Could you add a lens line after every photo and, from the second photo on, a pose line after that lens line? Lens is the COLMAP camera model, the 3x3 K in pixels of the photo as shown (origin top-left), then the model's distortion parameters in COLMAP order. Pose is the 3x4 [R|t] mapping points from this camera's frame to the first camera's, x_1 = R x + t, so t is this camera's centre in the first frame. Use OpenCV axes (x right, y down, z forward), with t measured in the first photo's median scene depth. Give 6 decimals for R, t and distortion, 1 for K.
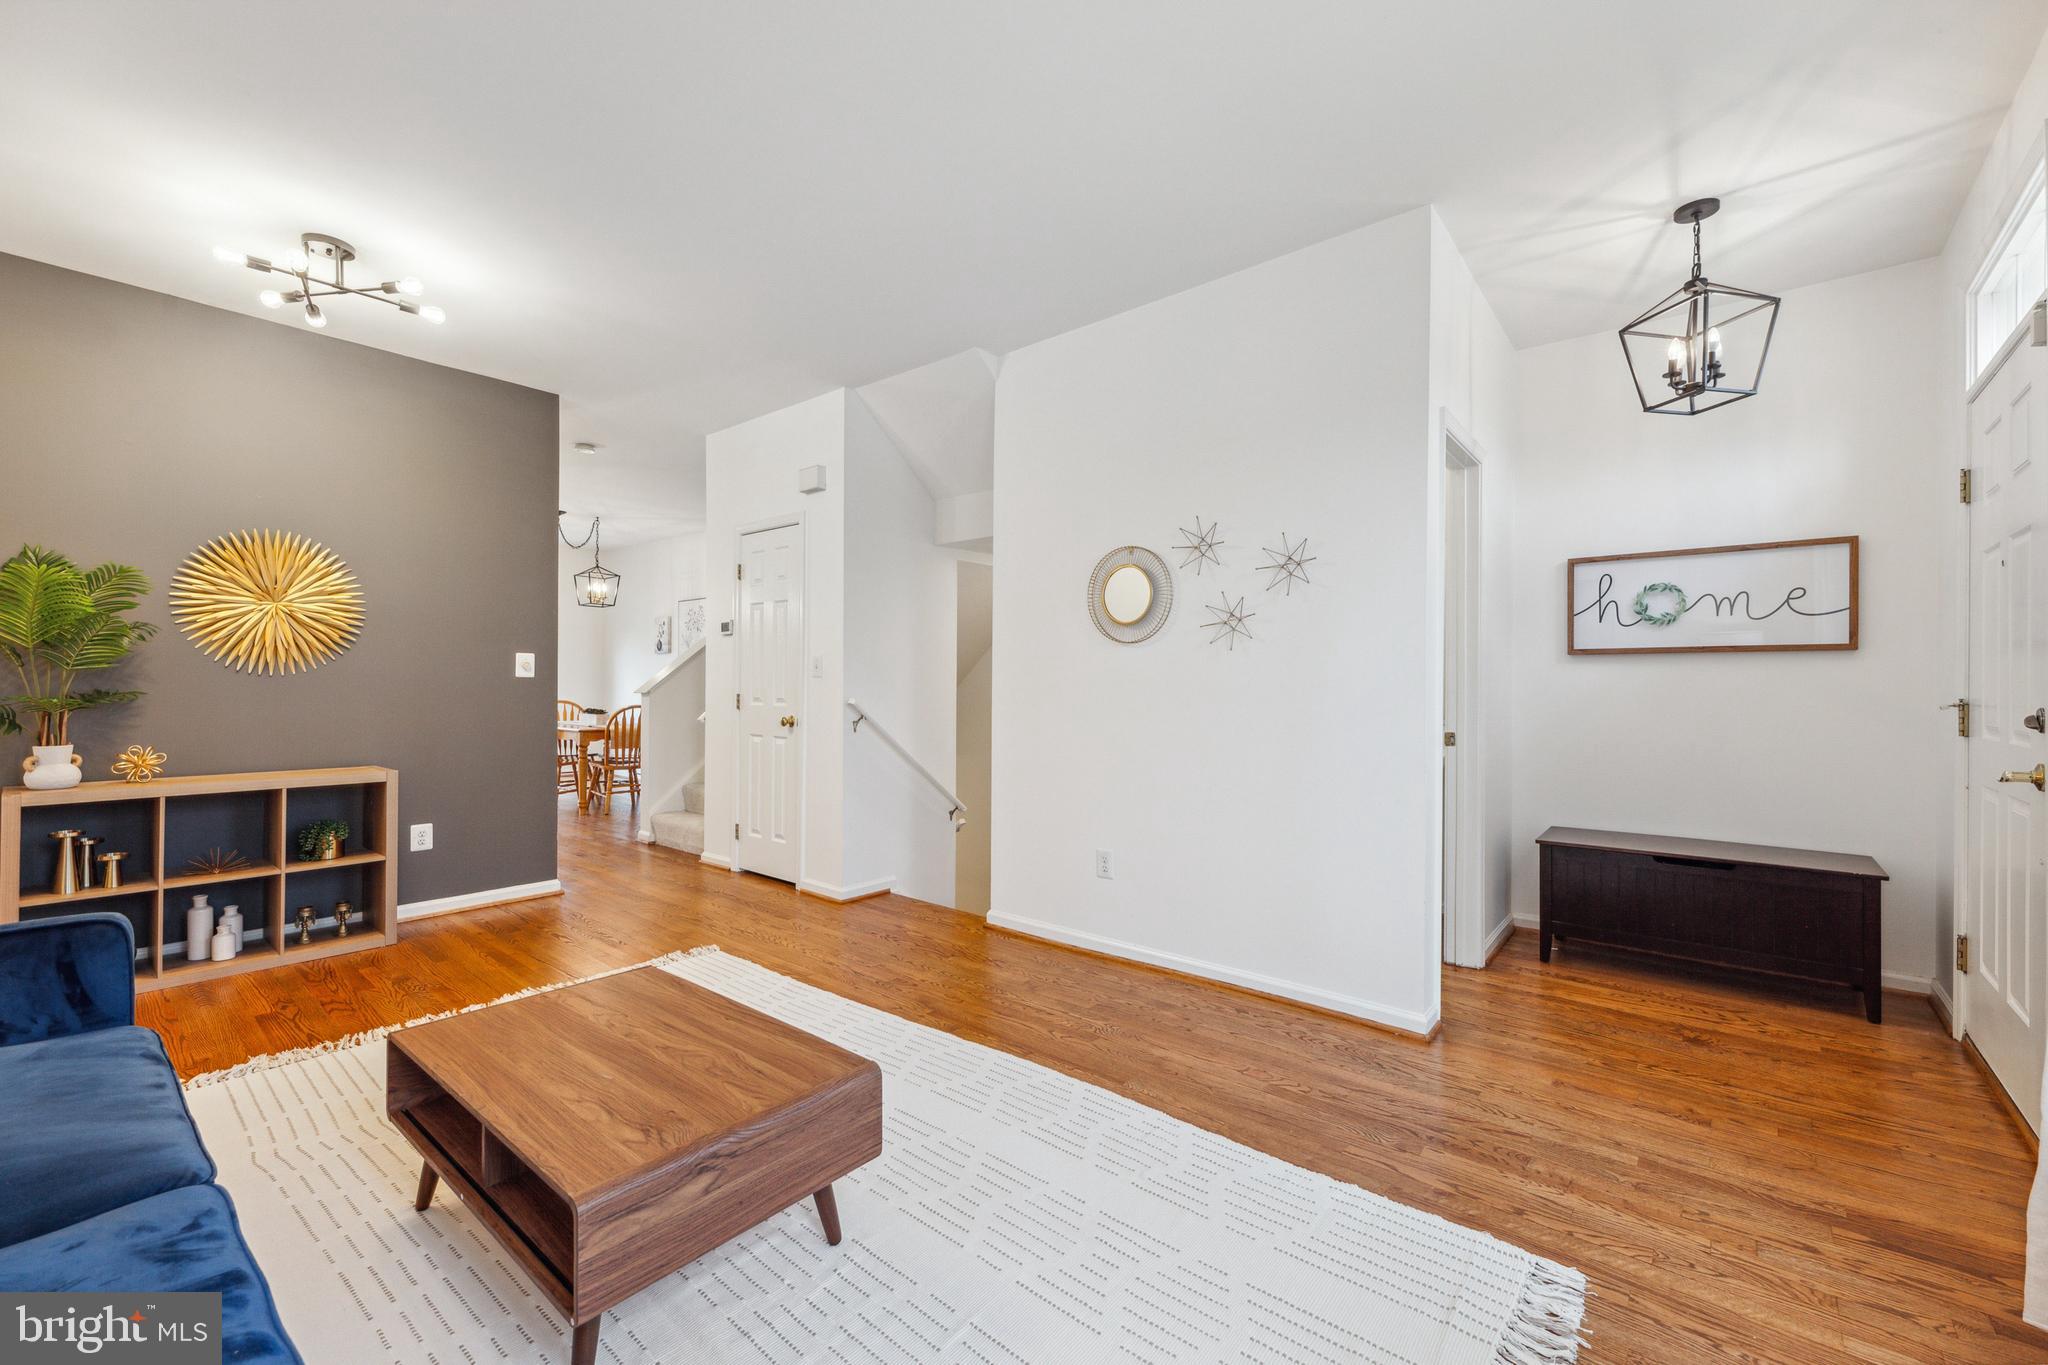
lens RADIAL K [[829.8, 0, 1016.0], [0, 829.8, 684.8], [0, 0, 1]] dist [0.000833, 0.000138]
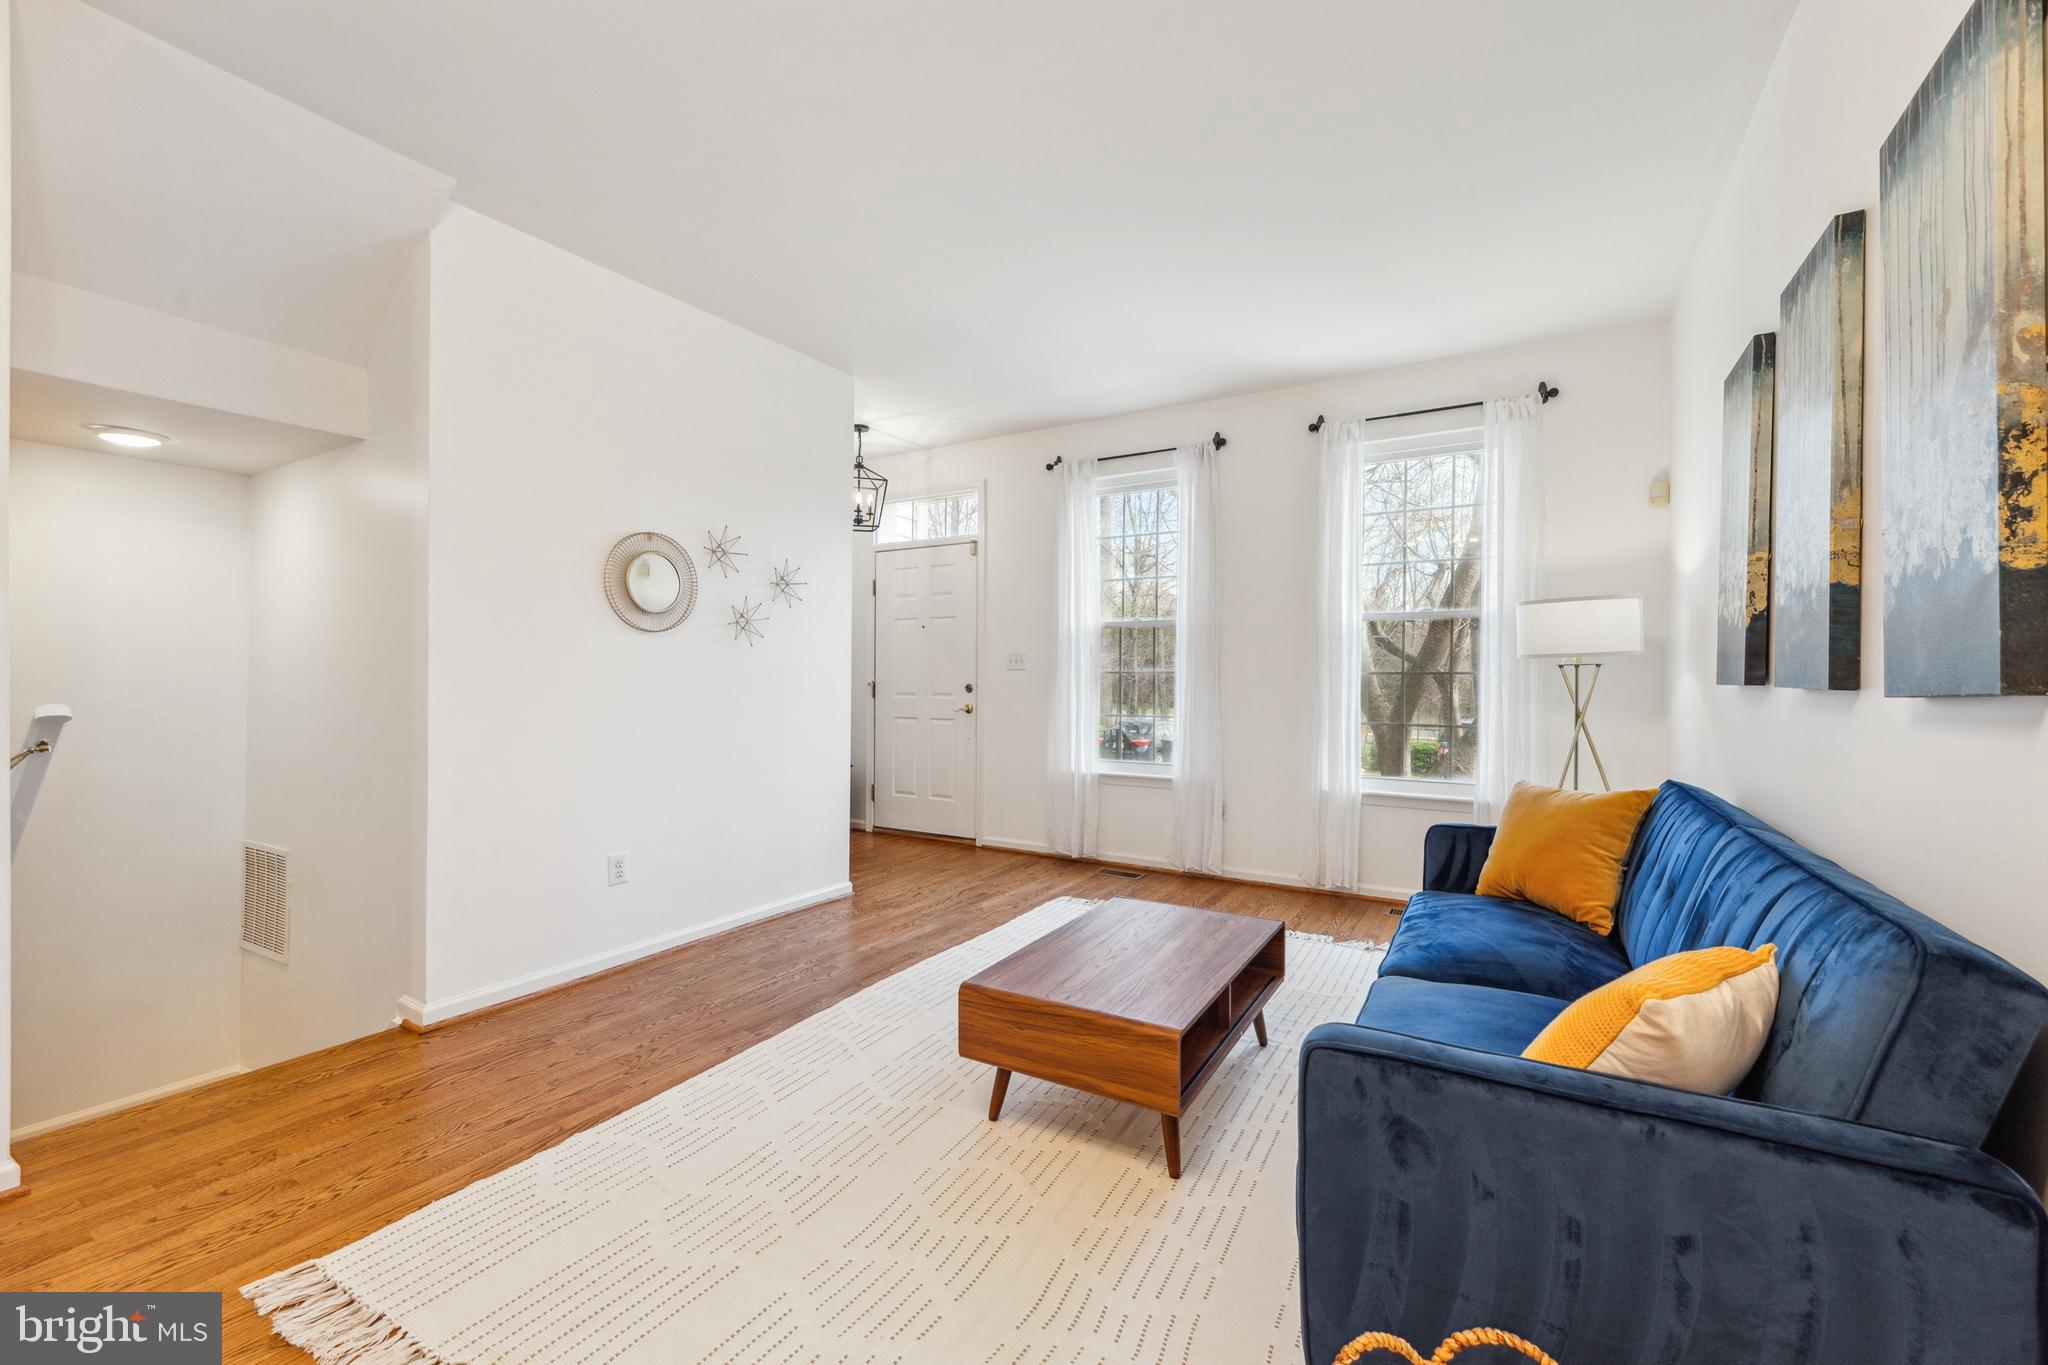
lens RADIAL K [[829.8, 0, 1058.4], [0, 829.8, 681.2], [0, 0, 1]] dist [0.001022, 0.000225]
pose [[-0.191544, -0.009744, 0.981436, -0.946690], [-0.008535, 0.999929, 0.008262, -0.004433], [-0.981447, -0.006794, -0.191613, 0.745058]]
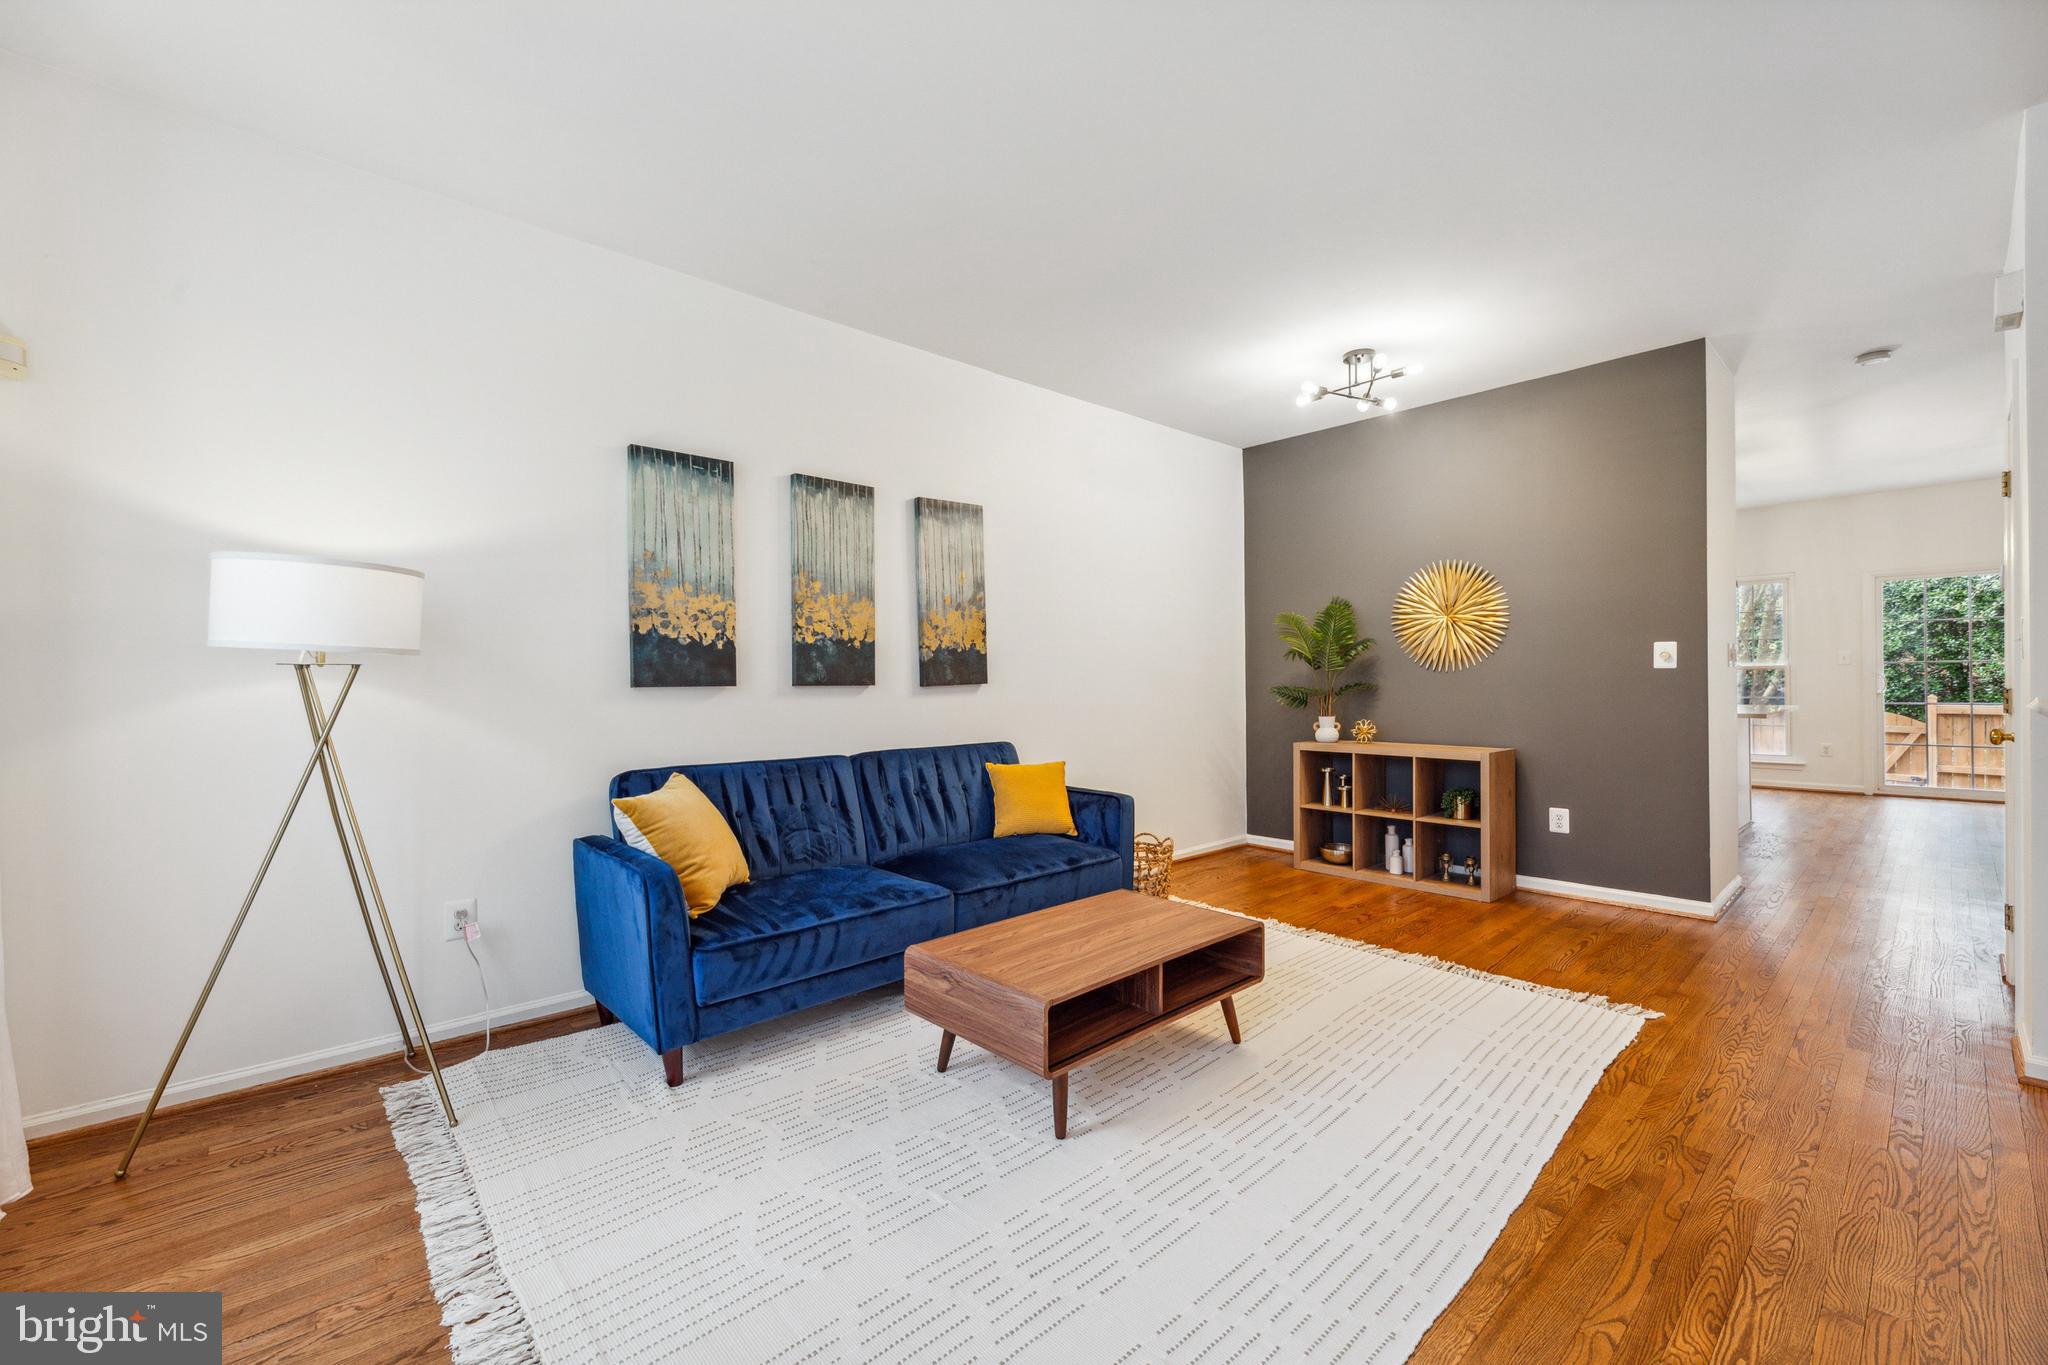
lens RADIAL K [[829.8, 0, 1058.4], [0, 829.8, 681.2], [0, 0, 1]] dist [0.001022, 0.000225]
pose [[-0.104734, -0.002947, -0.994496, 0.510198], [0.008708, 0.999955, -0.003881, 0.003686], [0.994462, -0.009067, -0.104703, 0.581564]]
